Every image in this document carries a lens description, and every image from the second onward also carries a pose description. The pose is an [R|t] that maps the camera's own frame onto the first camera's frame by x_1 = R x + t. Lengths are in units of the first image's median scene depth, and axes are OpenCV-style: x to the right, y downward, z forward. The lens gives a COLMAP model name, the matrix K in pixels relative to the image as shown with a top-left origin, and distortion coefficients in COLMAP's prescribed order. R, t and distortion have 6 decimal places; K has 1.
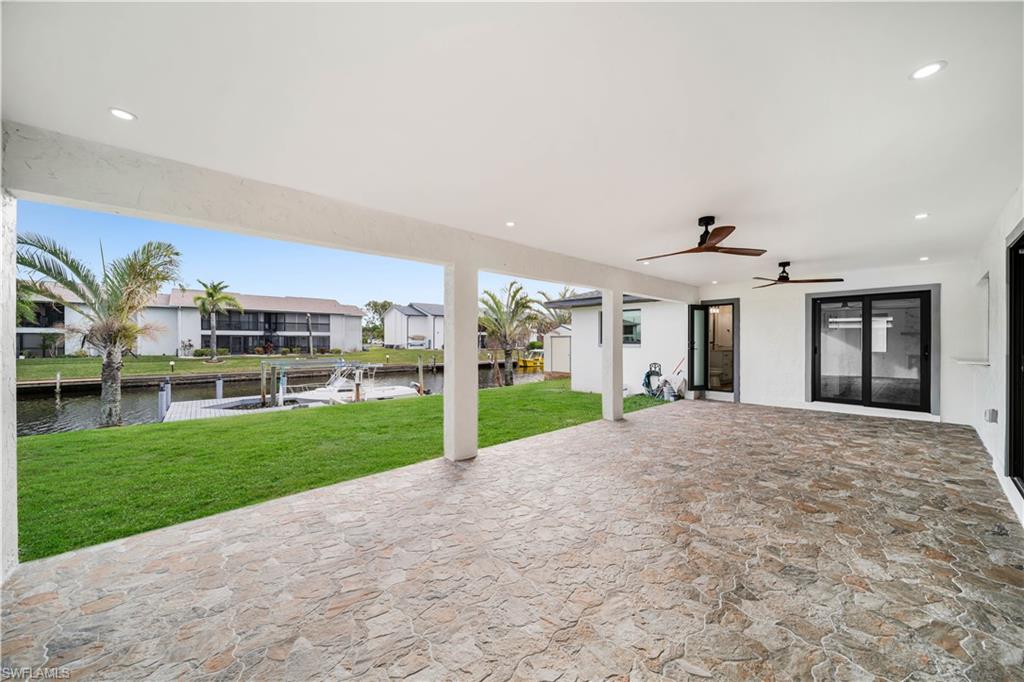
lens RADIAL K [[363.0, 0, 510.6], [0, 363.0, 342.6], [0, 0, 1]] dist [0.000674, -0.001093]
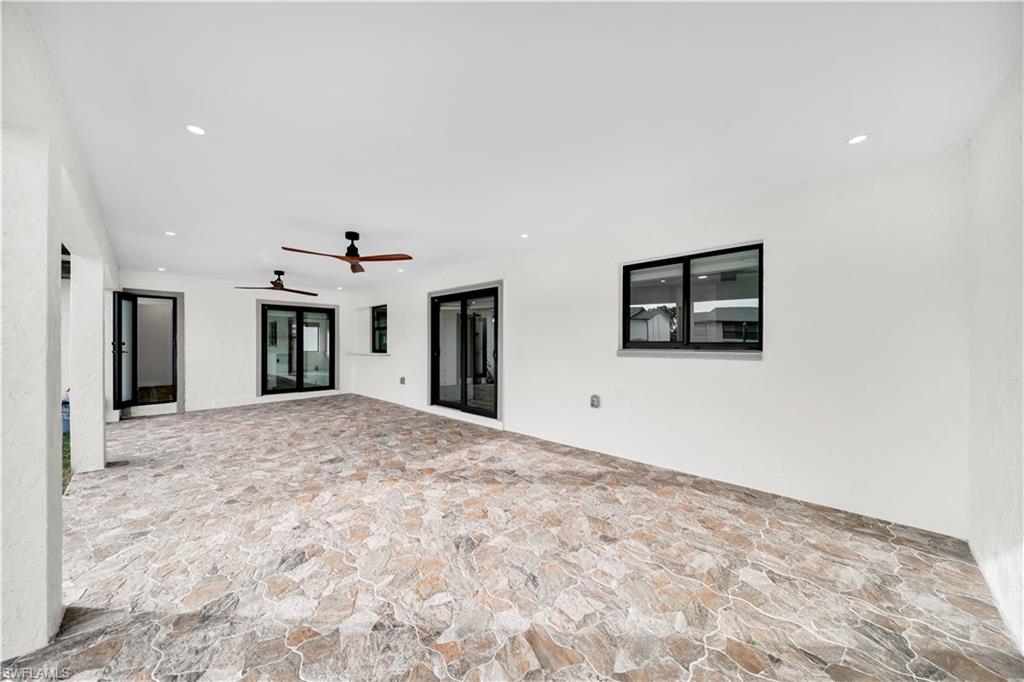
lens RADIAL K [[363.0, 0, 510.1], [0, 363.0, 342.8], [0, 0, 1]] dist [0.000674, -0.001093]
pose [[-0.083016, 0.001606, 0.996547, -0.580667], [0.005426, 0.999985, -0.001160, 0.006156], [-0.996533, 0.005311, -0.083023, 0.532626]]
